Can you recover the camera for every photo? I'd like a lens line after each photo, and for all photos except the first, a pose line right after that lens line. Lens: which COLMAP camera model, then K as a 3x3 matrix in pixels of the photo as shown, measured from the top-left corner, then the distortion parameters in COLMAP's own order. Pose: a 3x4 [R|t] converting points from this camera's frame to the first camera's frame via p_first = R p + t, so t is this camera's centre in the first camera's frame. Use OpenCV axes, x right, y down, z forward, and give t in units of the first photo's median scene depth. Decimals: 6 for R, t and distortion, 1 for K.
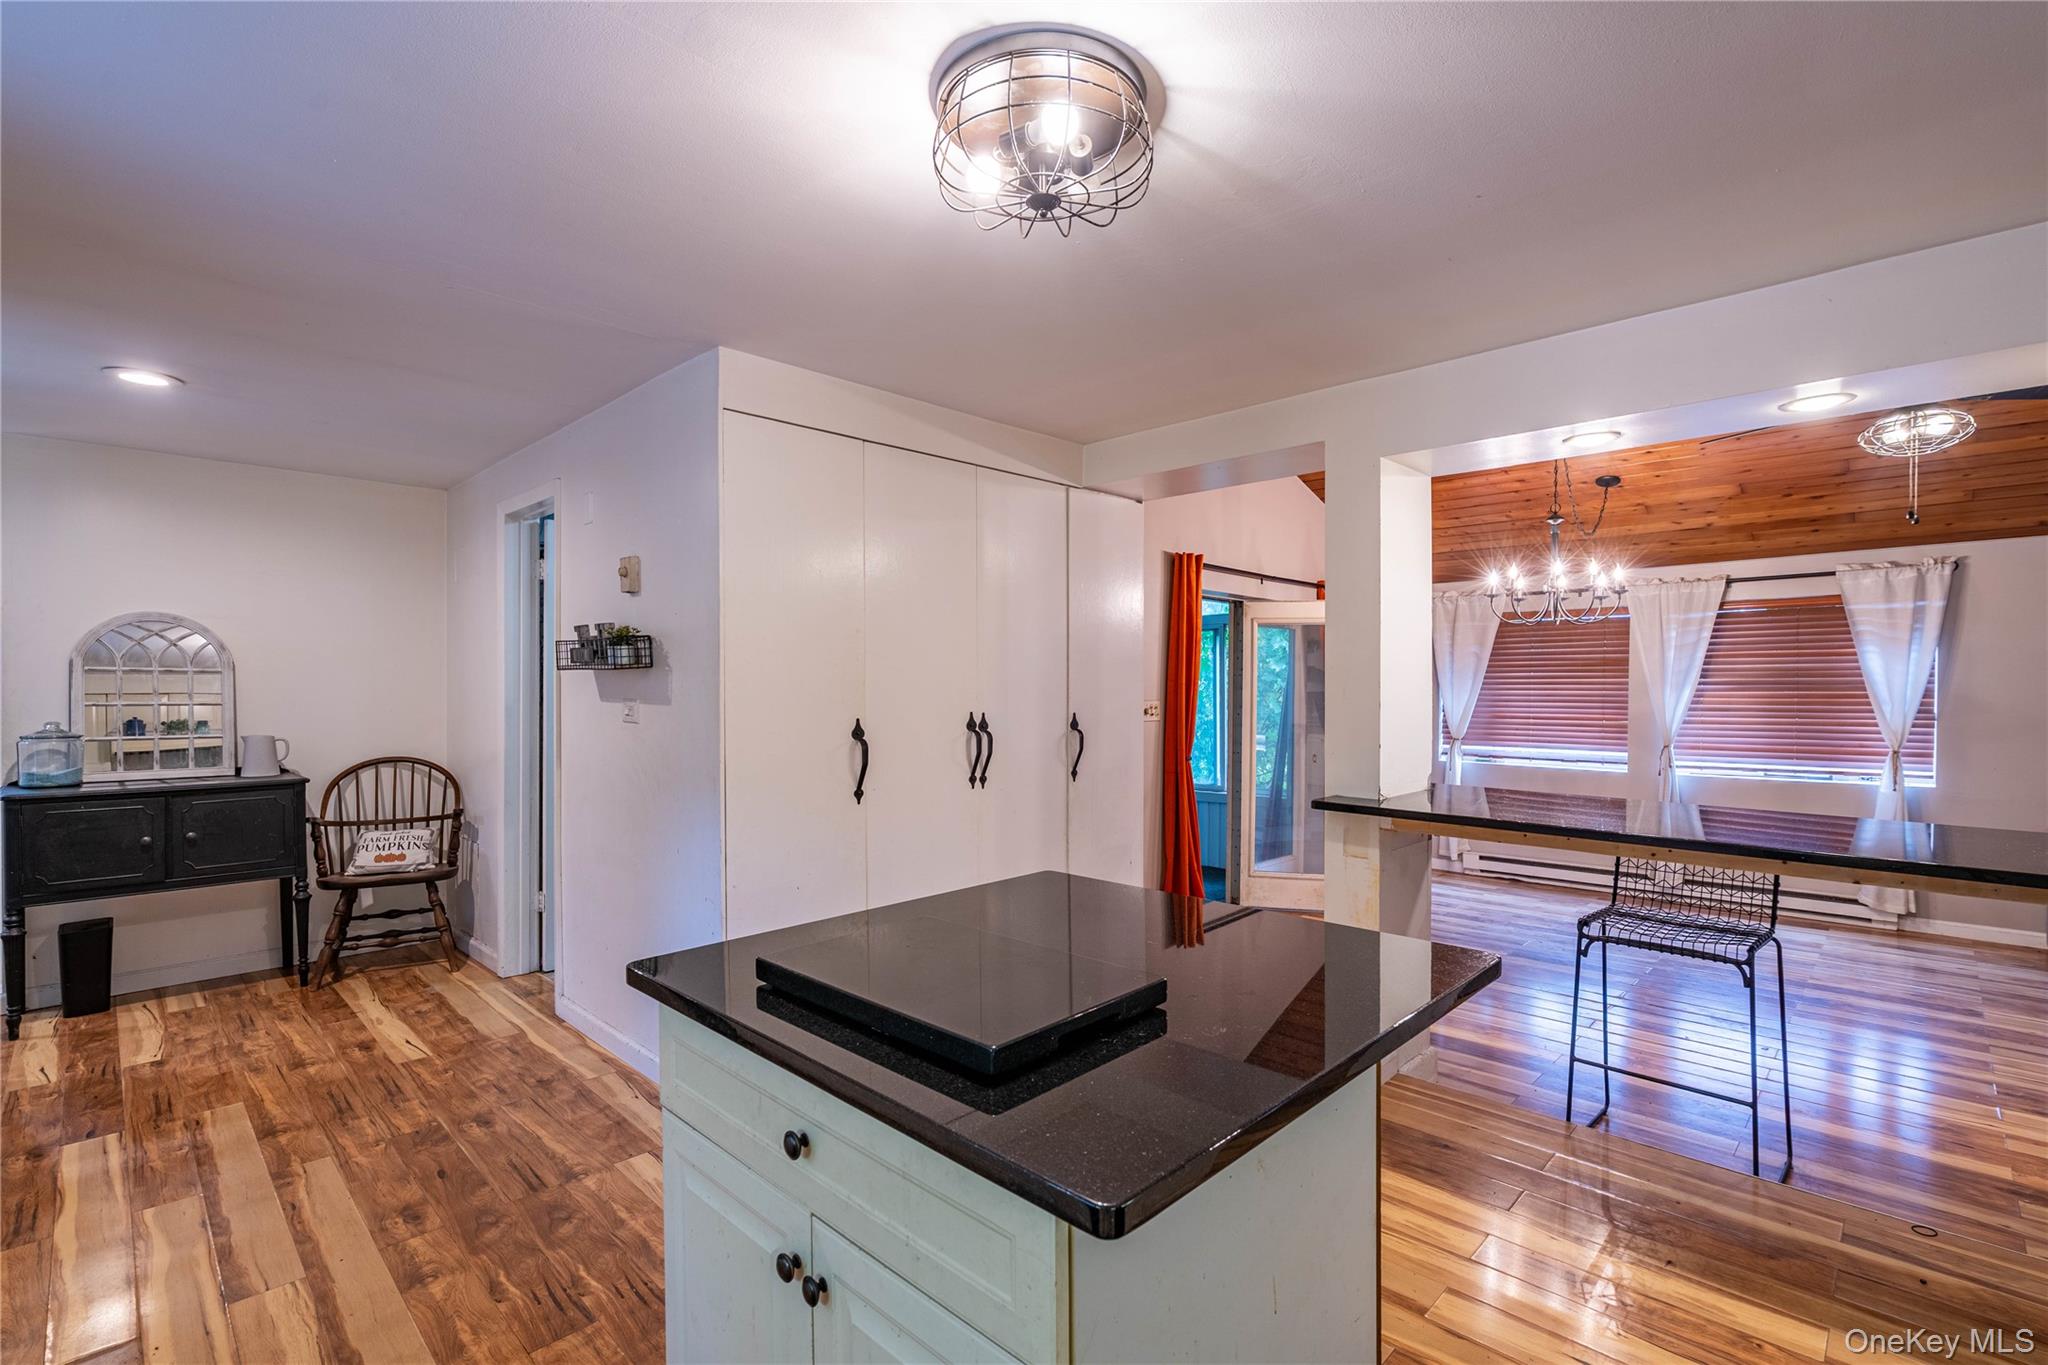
lens RADIAL K [[926.5, 0, 1018.3], [0, 926.5, 674.9], [0, 0, 1]] dist [-0.008477, 0.005166]
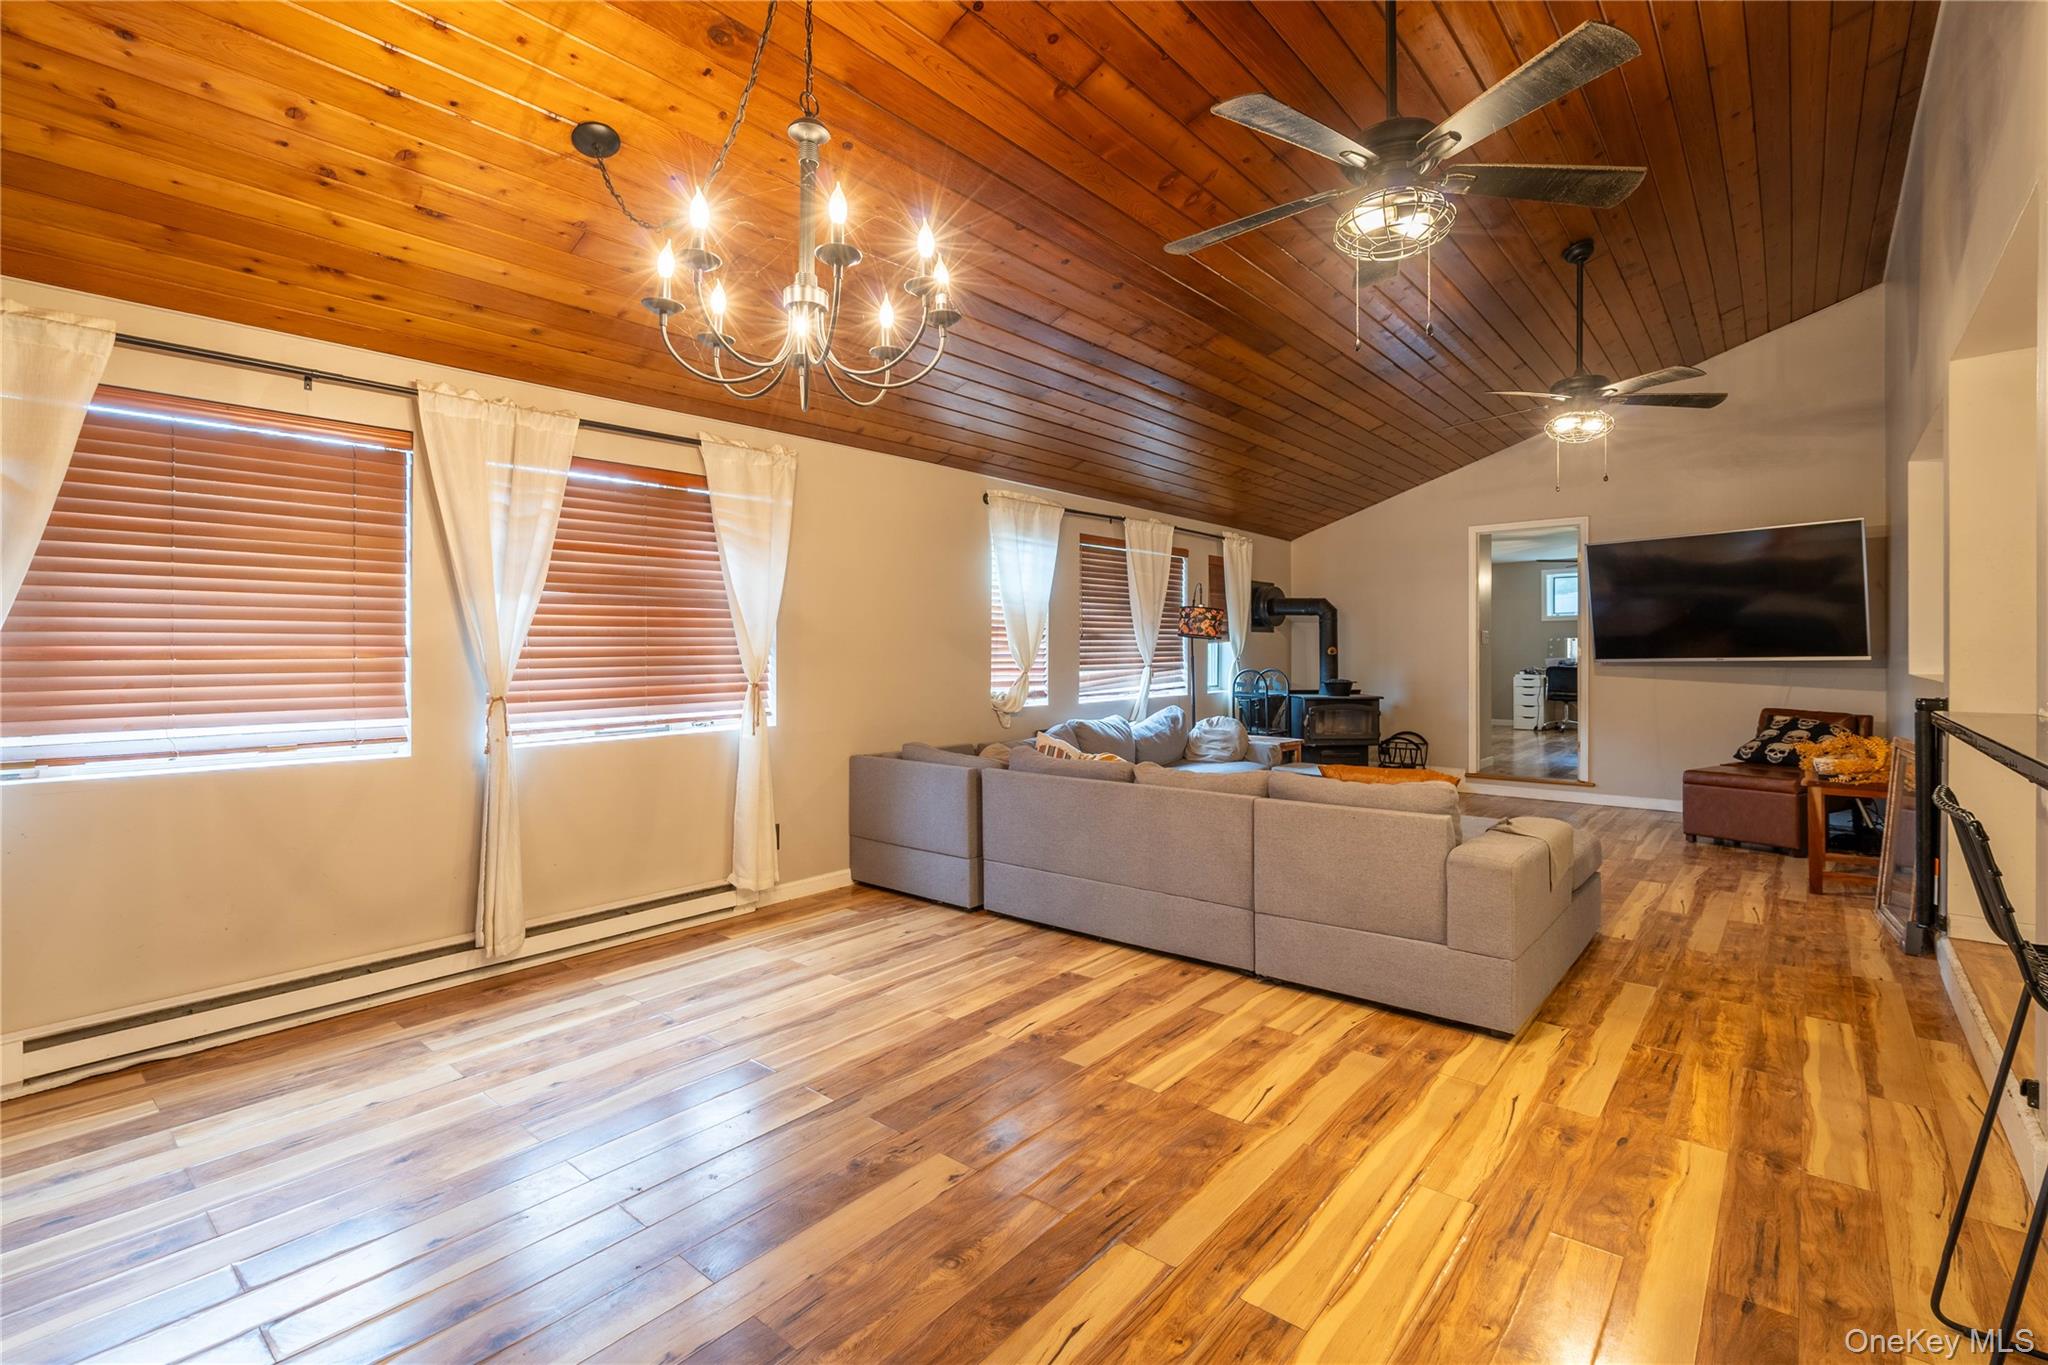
lens RADIAL K [[926.5, 0, 1018.3], [0, 926.5, 674.9], [0, 0, 1]] dist [-0.008477, 0.005166]
pose [[-0.054058, -0.025005, 0.998225, 0.144254], [-0.006385, 0.999675, 0.024695, 0.051431], [-0.998517, -0.005039, -0.054200, 0.785442]]
